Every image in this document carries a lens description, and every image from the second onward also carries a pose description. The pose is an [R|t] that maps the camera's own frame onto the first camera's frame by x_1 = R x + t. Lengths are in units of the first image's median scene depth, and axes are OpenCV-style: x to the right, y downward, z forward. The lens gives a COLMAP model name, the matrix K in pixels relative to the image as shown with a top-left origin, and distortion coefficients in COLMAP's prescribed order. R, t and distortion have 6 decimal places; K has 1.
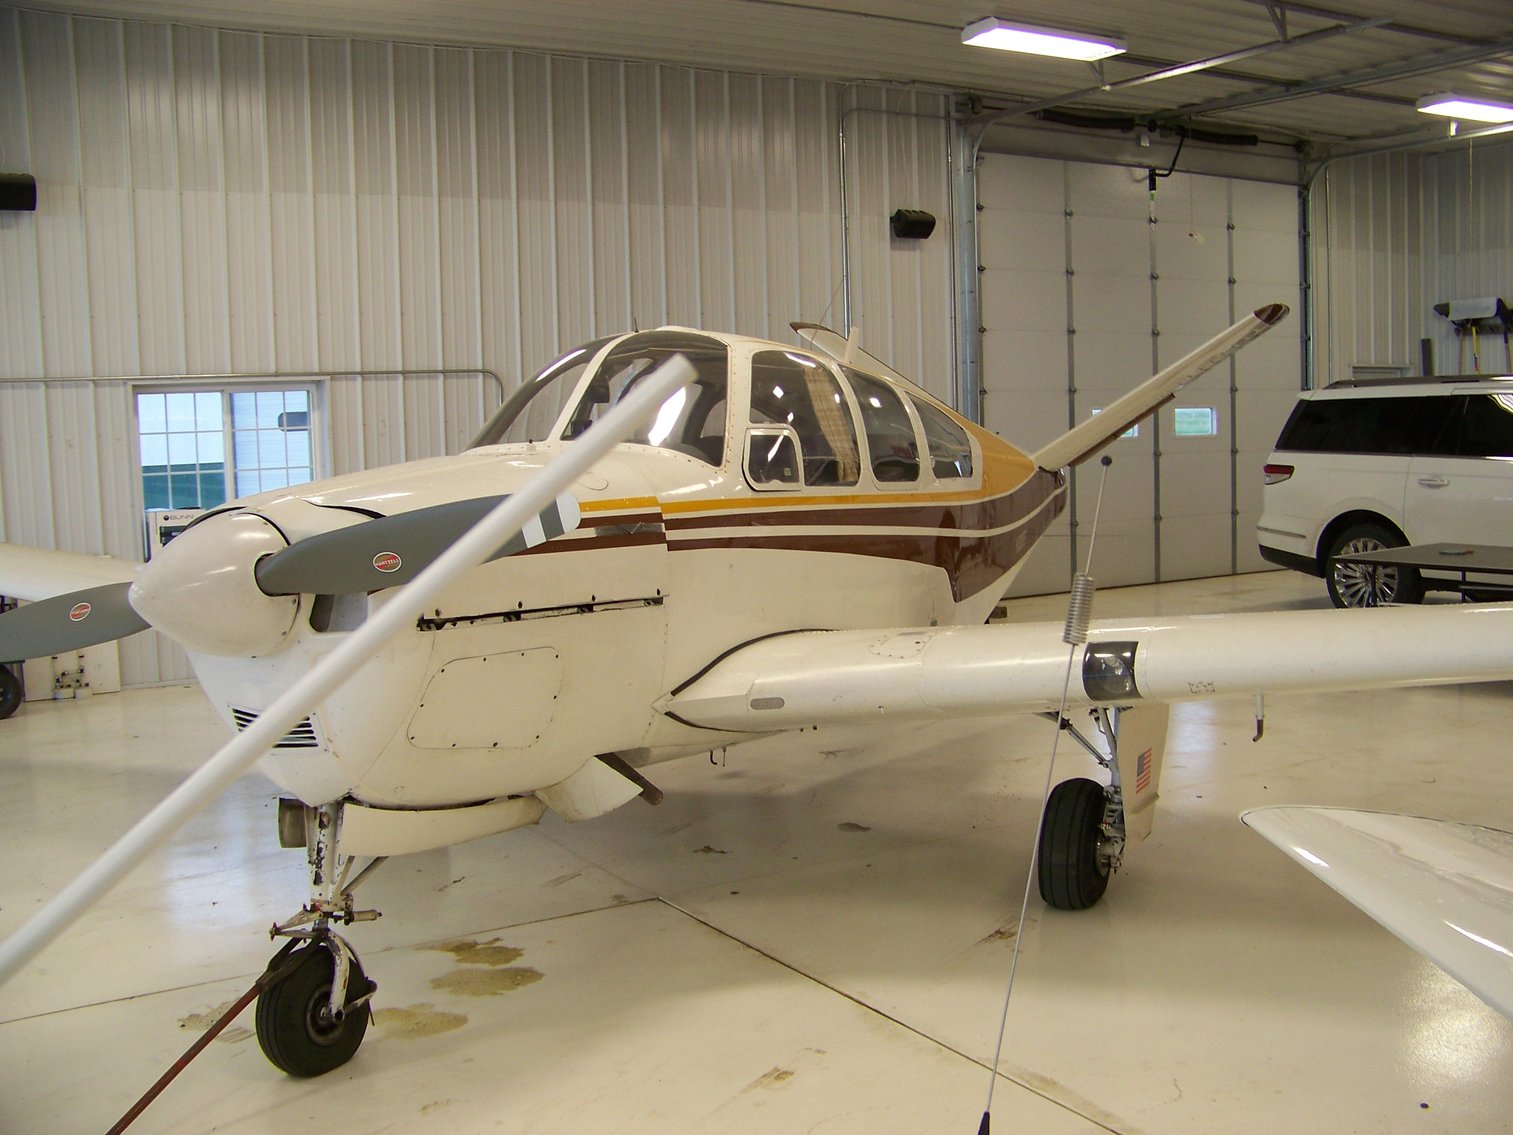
lens RADIAL K [[1656.7, 0, 764.3], [0, 1656.7, 572.6], [0, 0, 1]] dist [-0.285910, 0.321800]
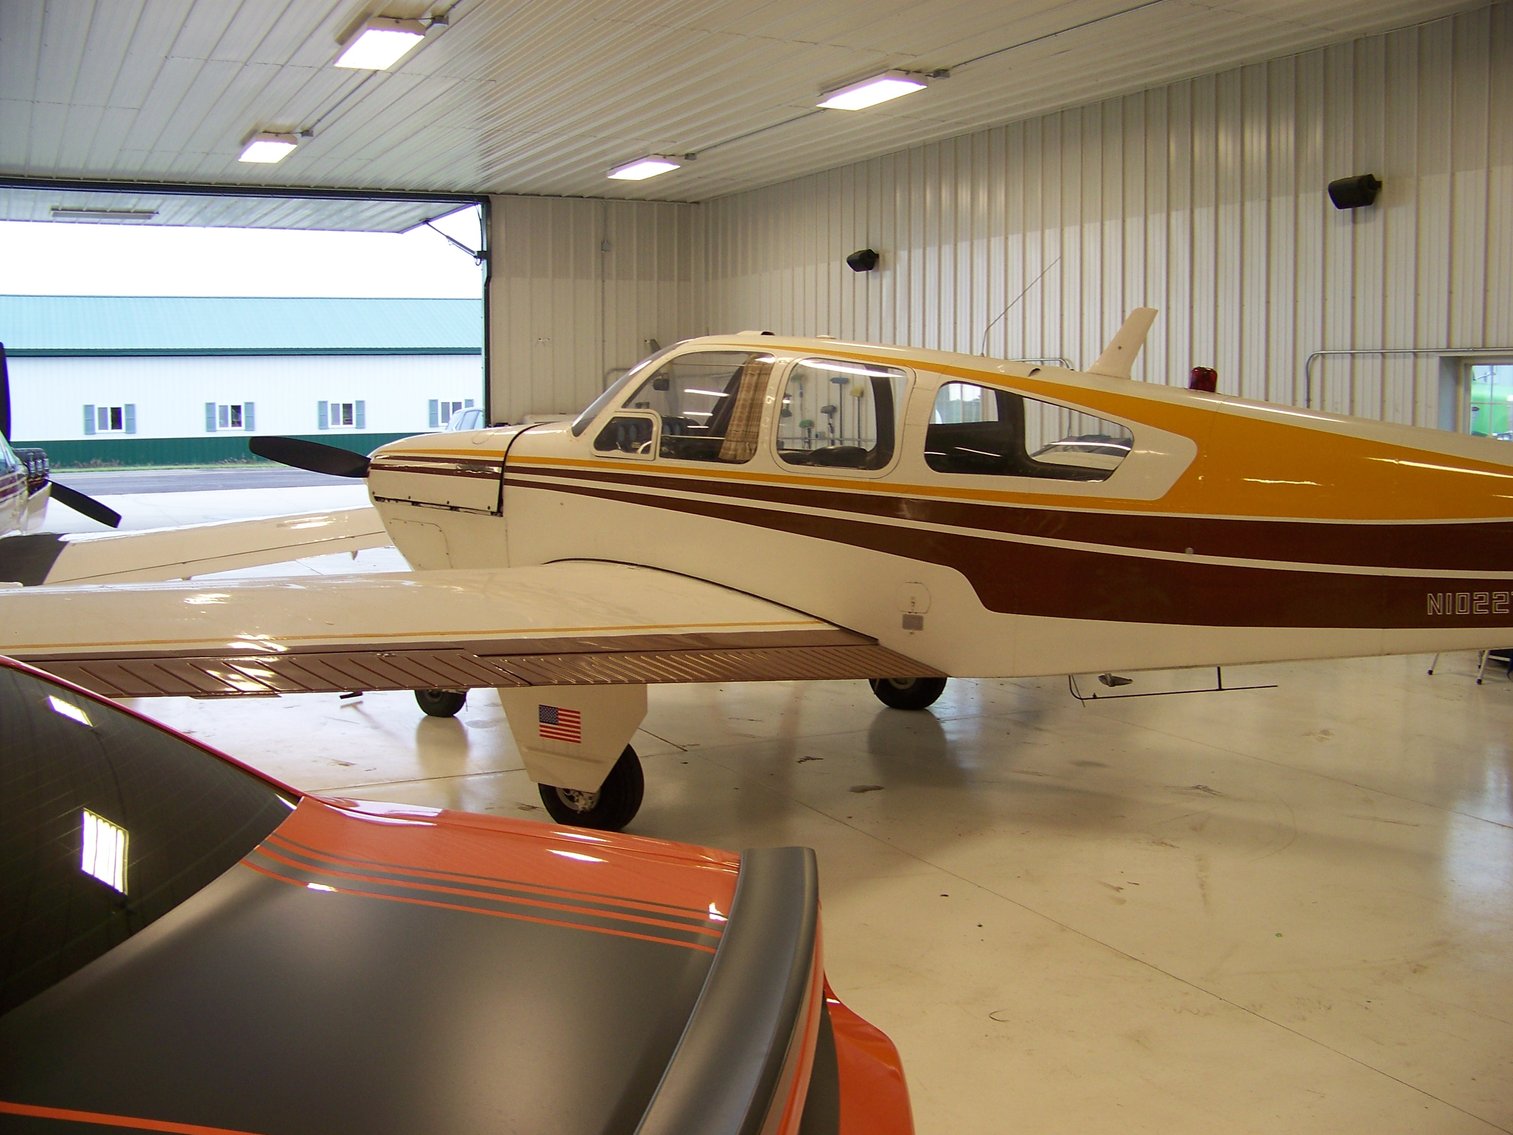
lens RADIAL K [[1656.7, 0, 764.3], [0, 1656.7, 572.6], [0, 0, 1]] dist [-0.285910, 0.321800]
pose [[-0.073310, 0.134231, -0.988235, 0.653767], [-0.093953, 0.985564, 0.140838, -0.076831], [0.992874, 0.103173, -0.059641, 0.583030]]
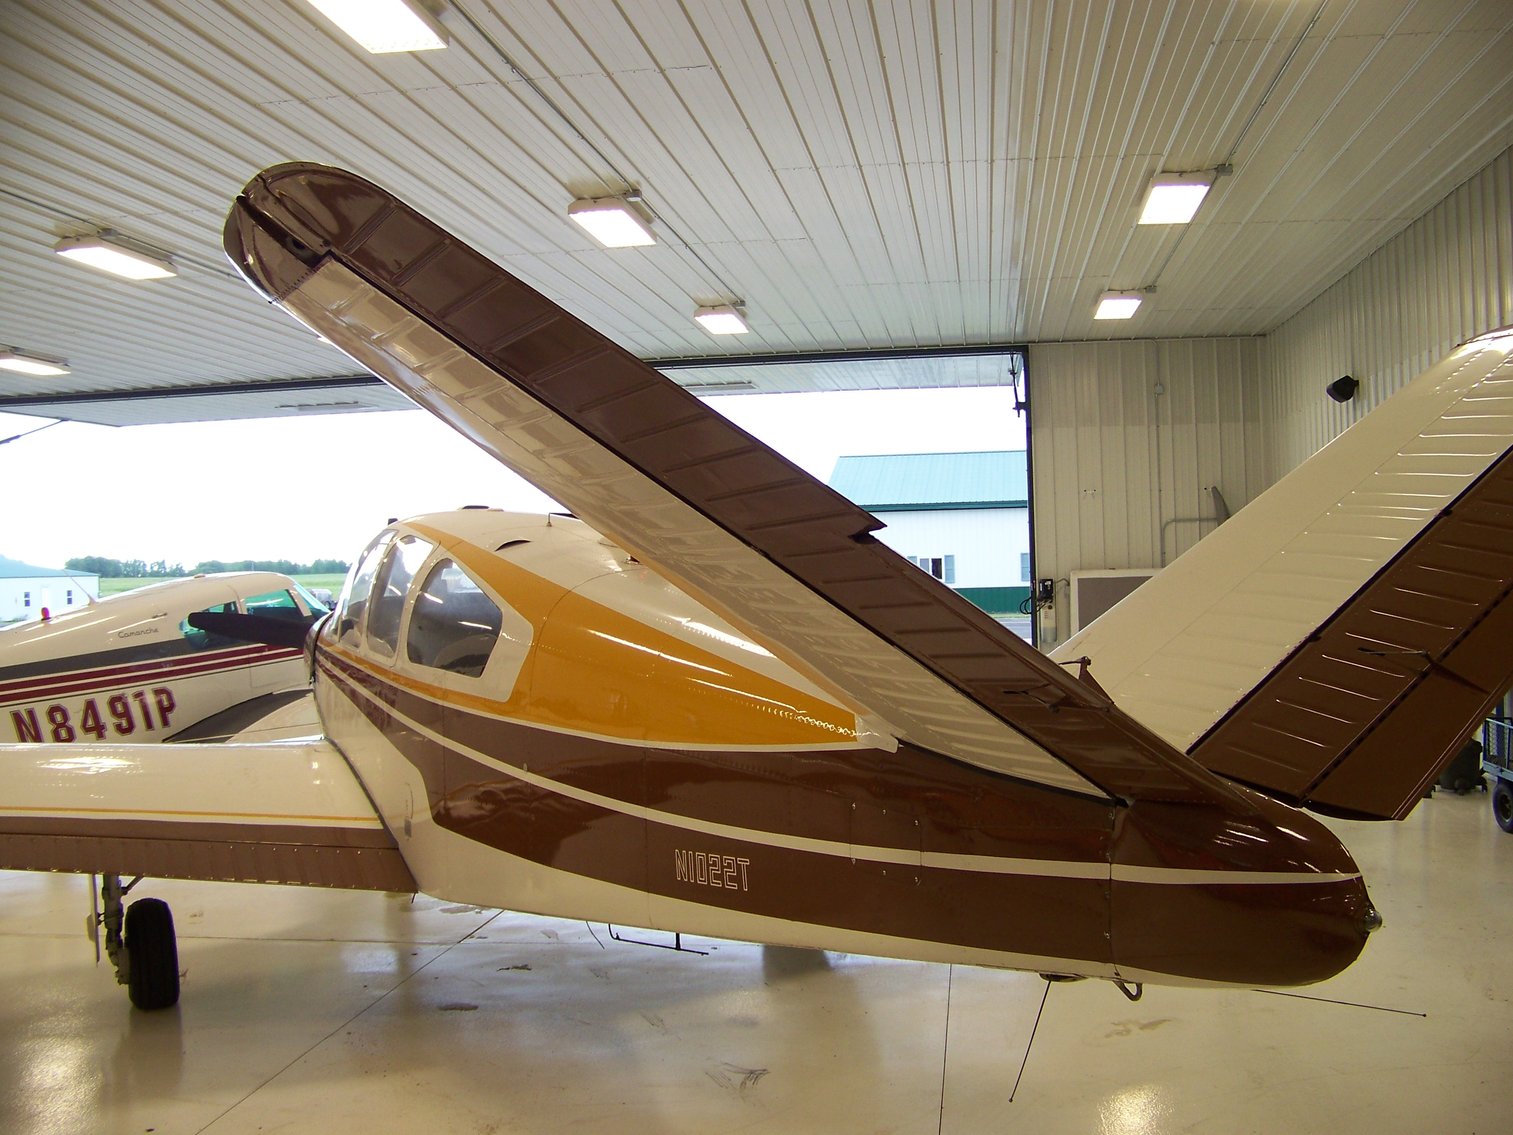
lens RADIAL K [[1602.1, 0, 756.1], [0, 1602.1, 645.8], [0, 0, 1]] dist [-0.238260, -0.004575]
pose [[-0.602576, 0.092315, -0.792705, 0.374653], [-0.024718, 0.990652, 0.134157, -0.110518], [0.797679, 0.100434, -0.594661, 1.006463]]
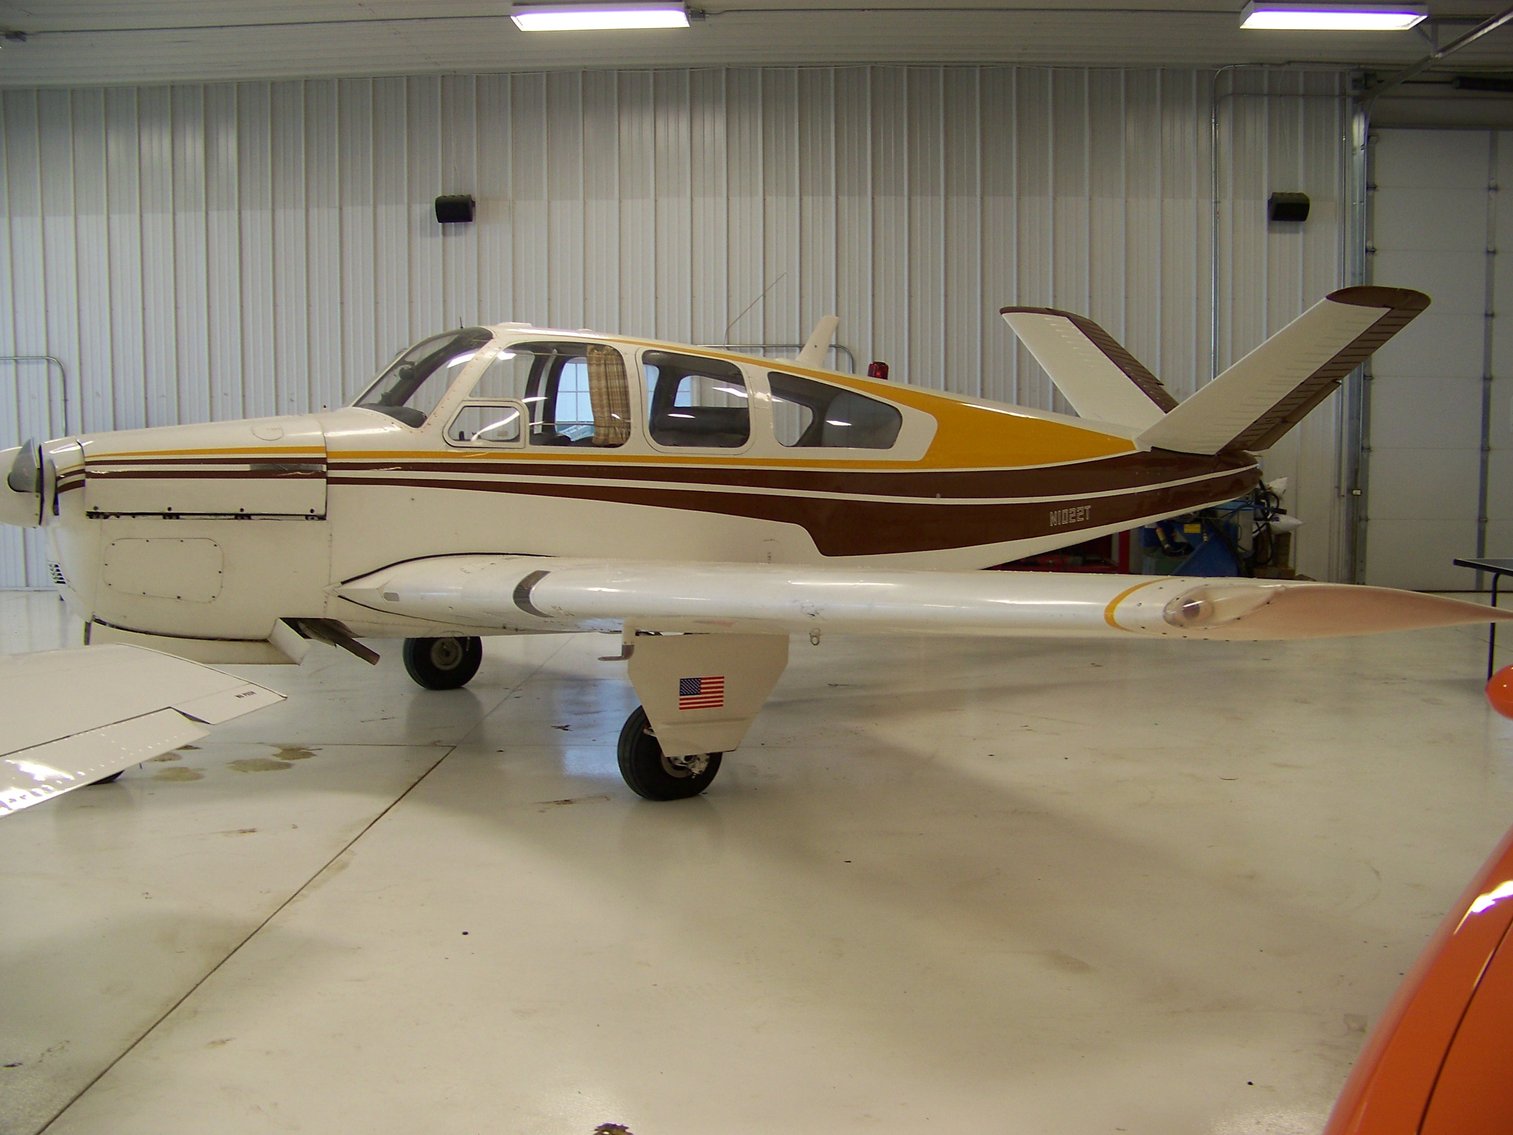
lens RADIAL K [[1656.7, 0, 764.3], [0, 1656.7, 572.6], [0, 0, 1]] dist [-0.285910, 0.321800]
pose [[0.813929, 0.083476, -0.574936, 0.464885], [-0.072055, 0.996487, 0.042673, -0.010310], [0.576479, 0.006694, 0.817085, 0.022994]]
